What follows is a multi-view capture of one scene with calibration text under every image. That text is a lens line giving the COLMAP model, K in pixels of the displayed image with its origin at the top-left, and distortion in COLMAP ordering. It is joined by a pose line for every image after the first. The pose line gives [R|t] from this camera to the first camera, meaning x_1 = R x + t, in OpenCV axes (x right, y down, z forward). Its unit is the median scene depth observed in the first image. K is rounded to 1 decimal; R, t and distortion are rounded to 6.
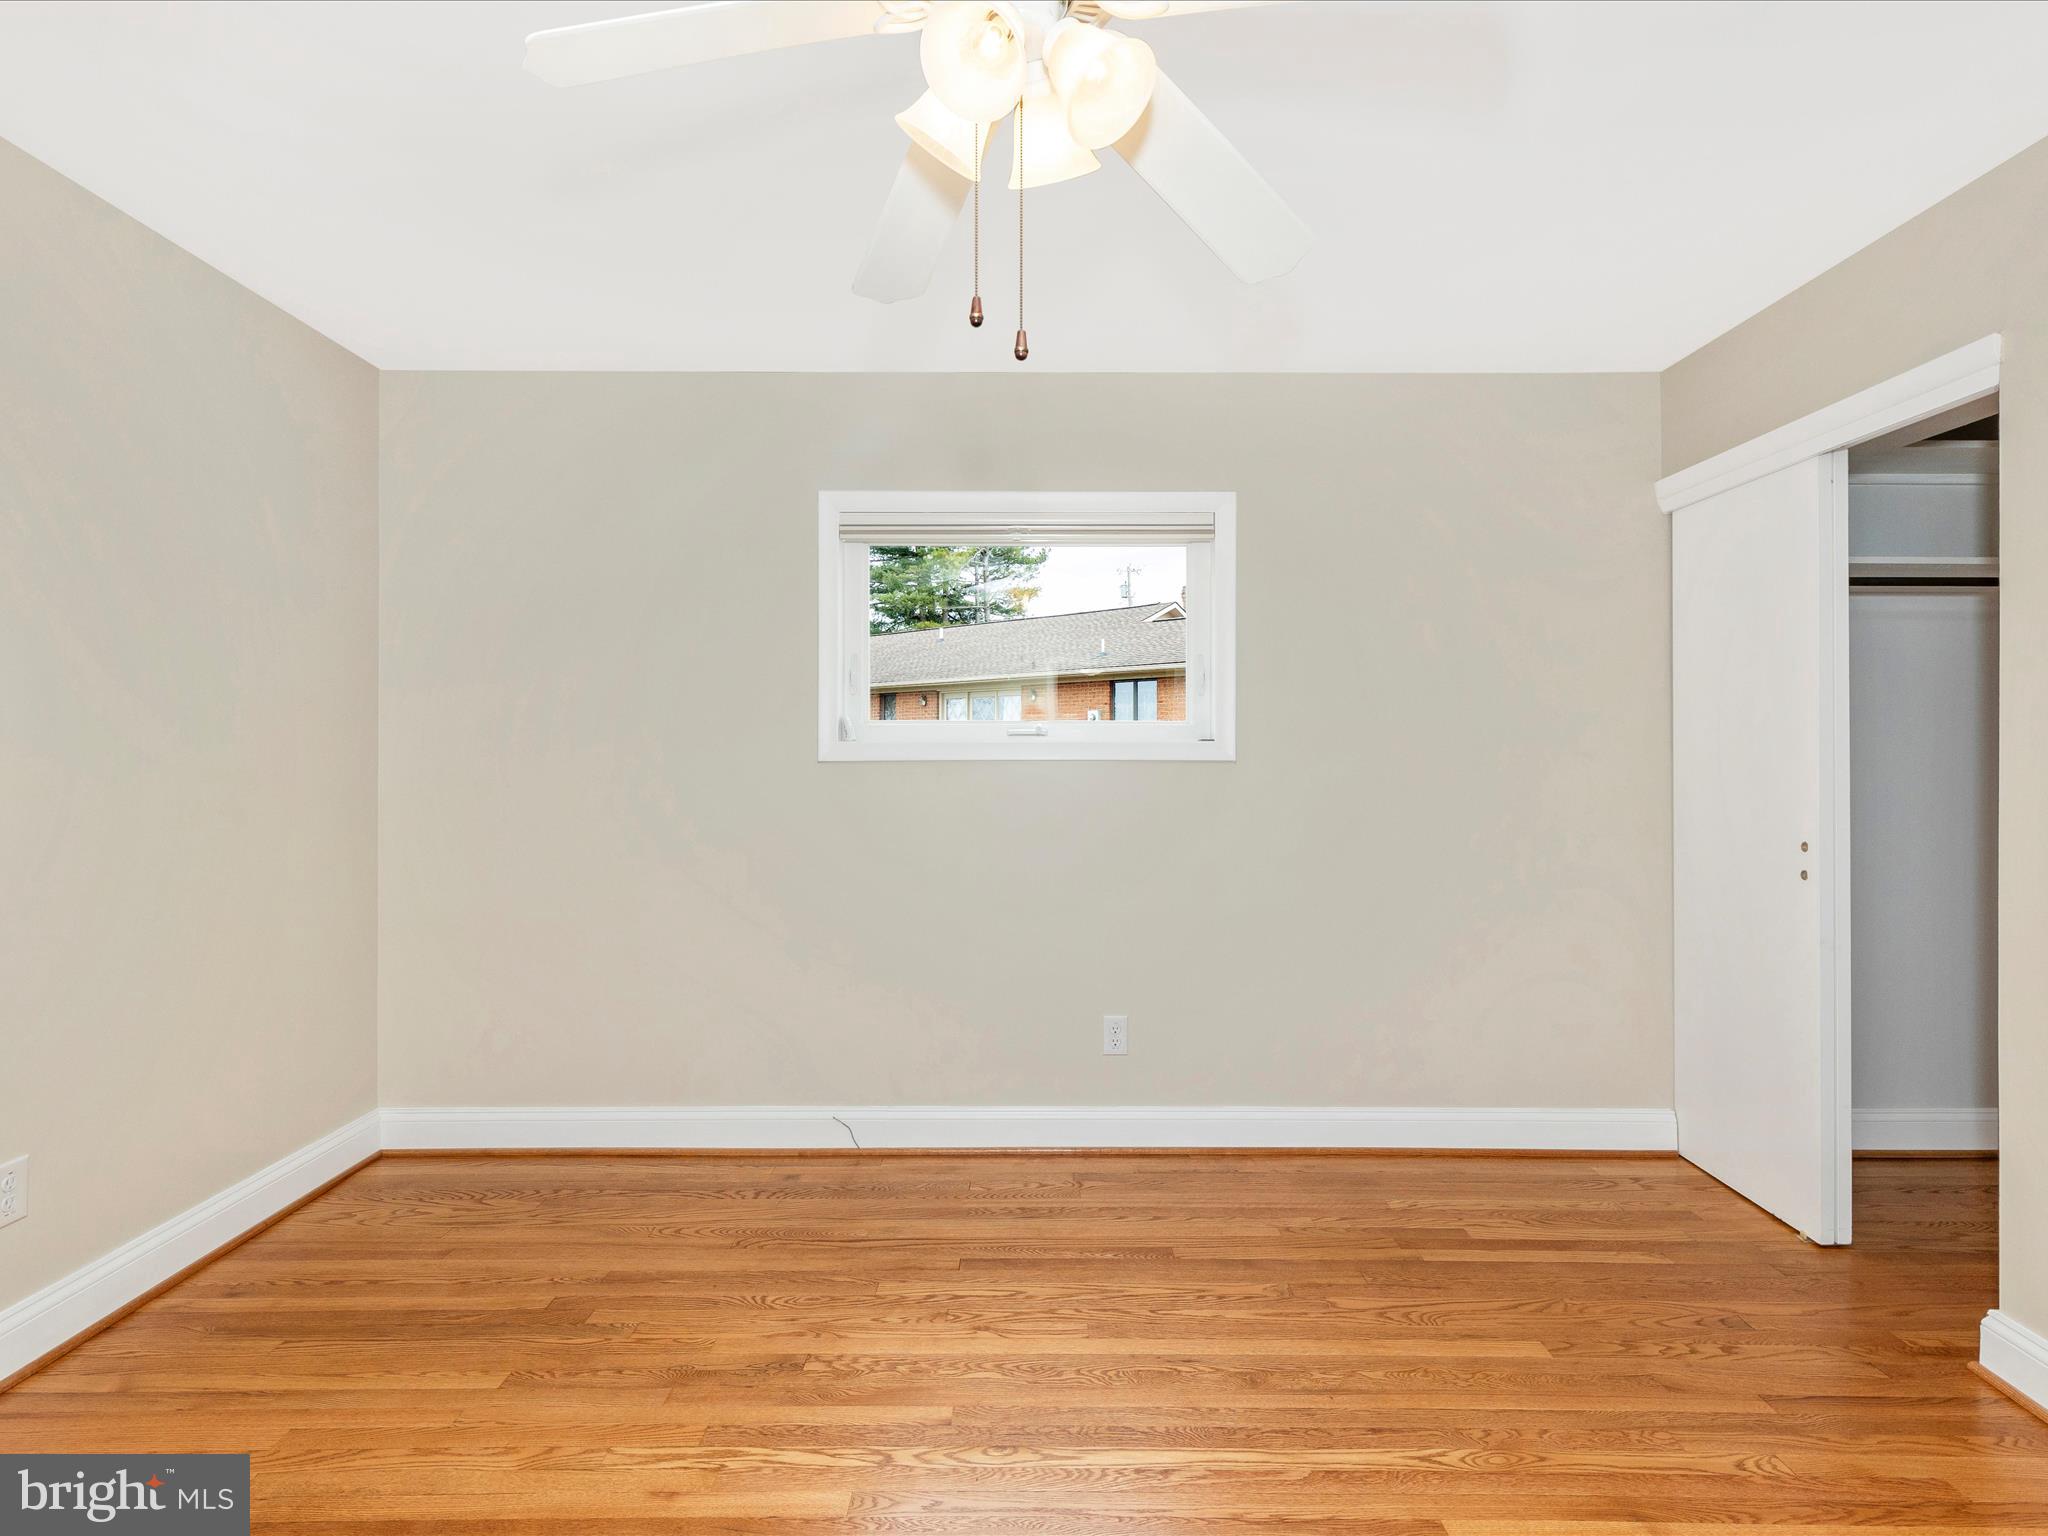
lens RADIAL K [[1066.1, 0, 1041.5], [0, 1066.1, 761.1], [0, 0, 1]] dist [0.015750, -0.002019]
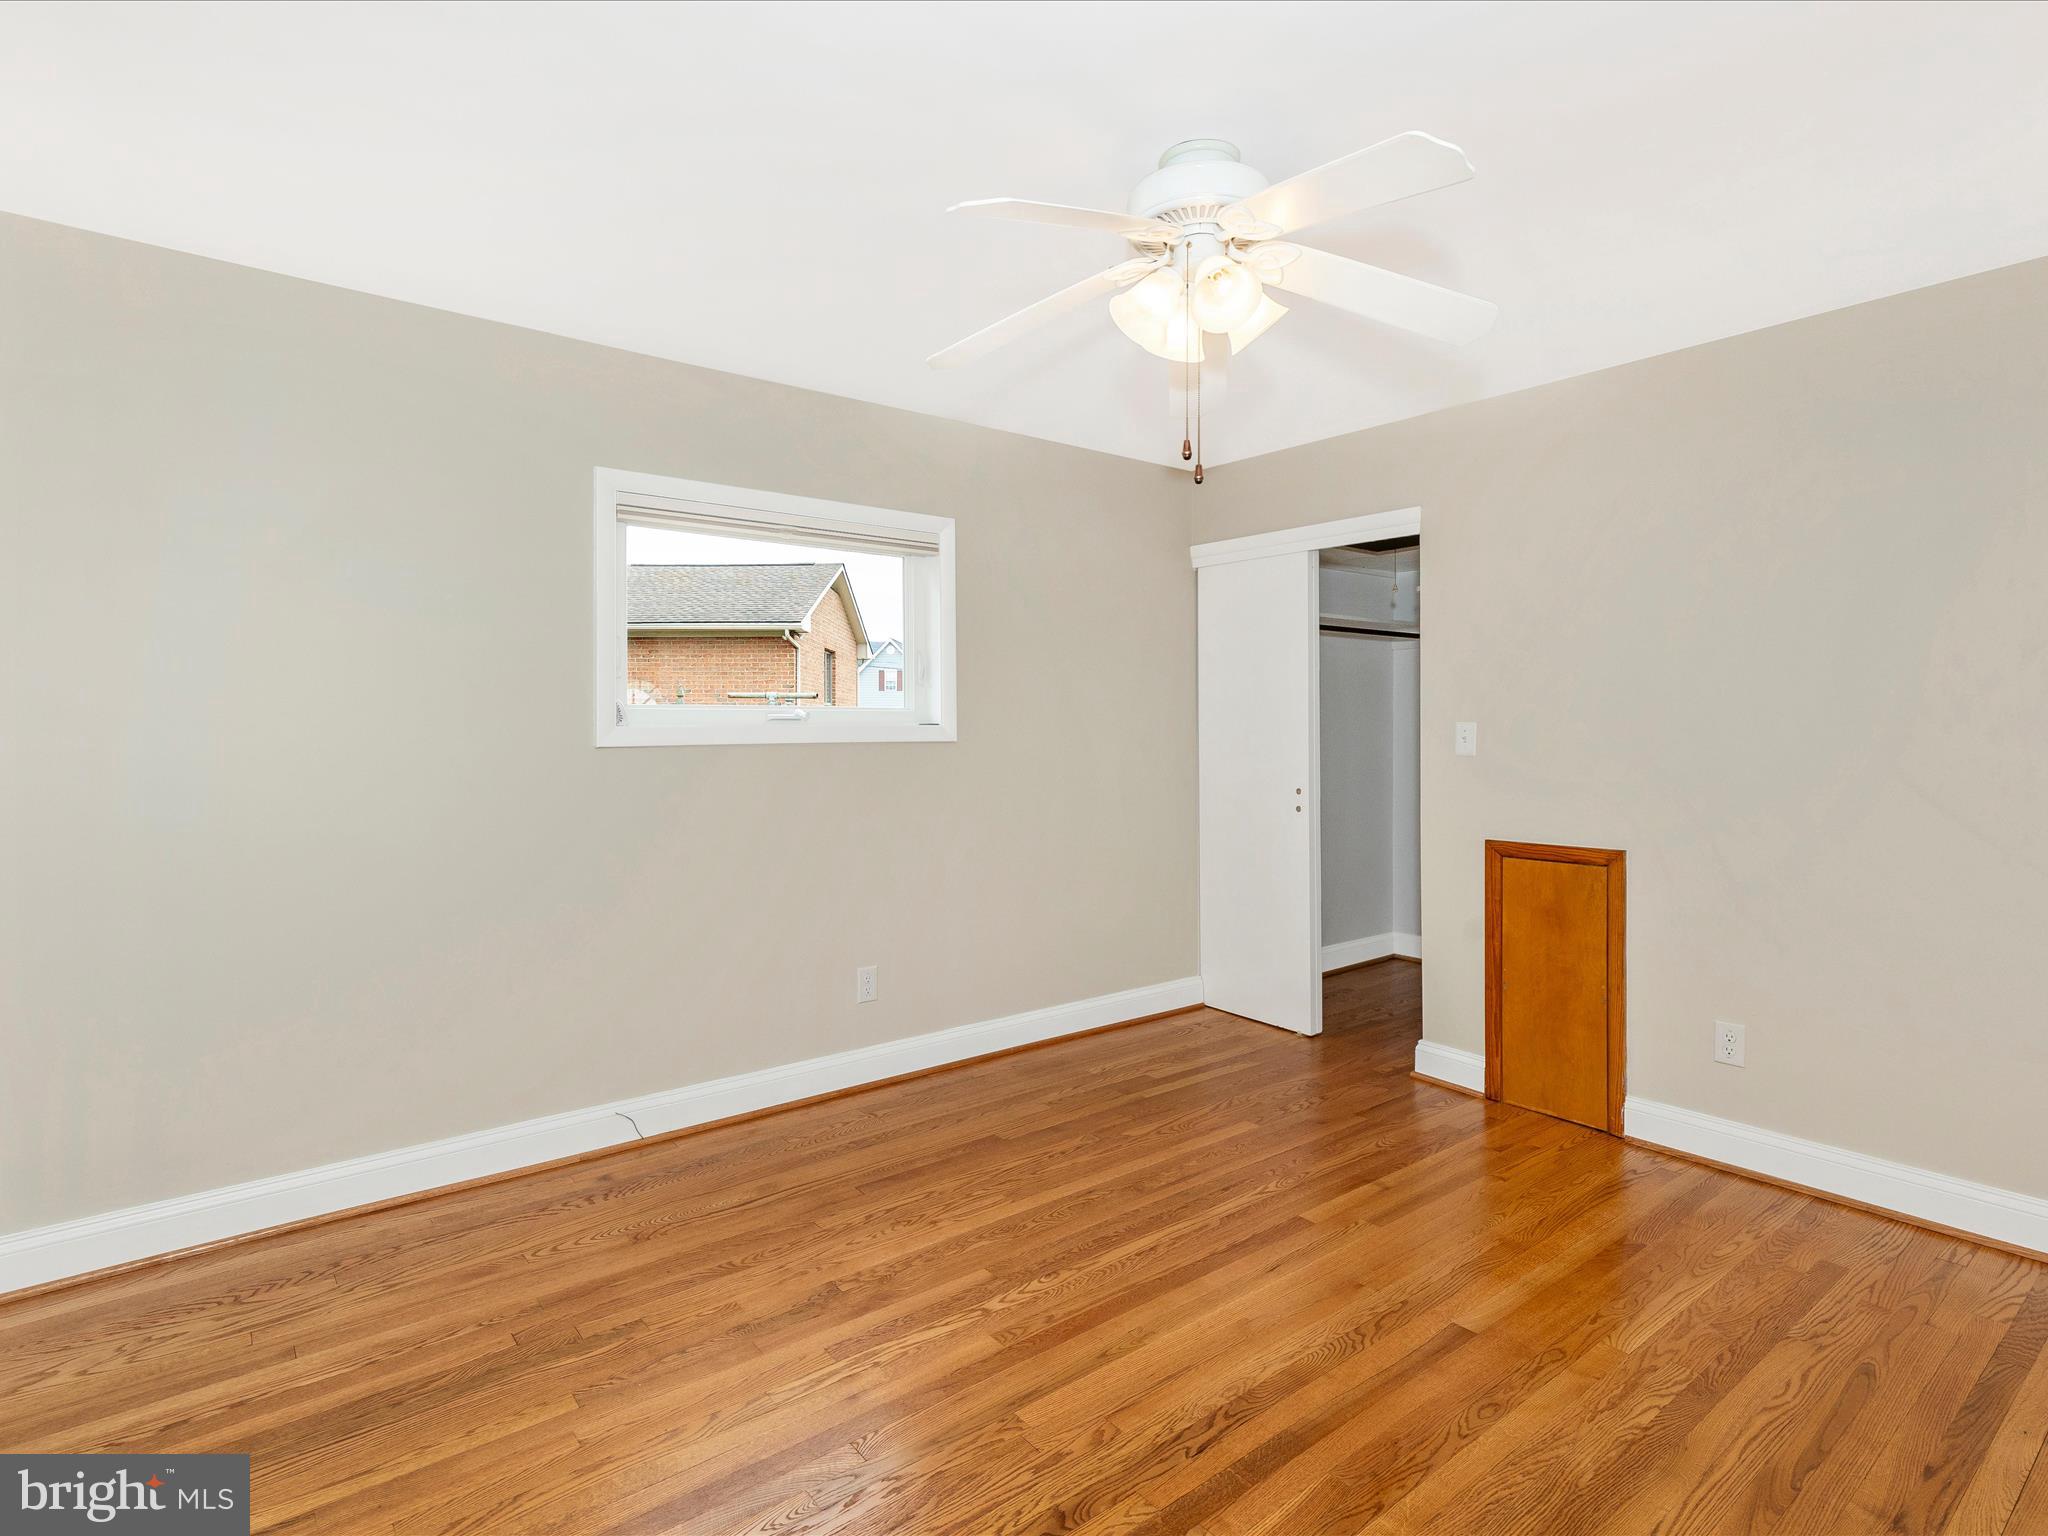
lens RADIAL K [[1082.0, 0, 1038.7], [0, 1082.0, 722.9], [0, 0, 1]] dist [0.013046, -0.000921]
pose [[0.776613, -0.000967, 0.629977, -0.632471], [0.006988, 0.999951, -0.007079, -0.014145], [-0.629939, 0.009901, 0.776581, -0.014520]]
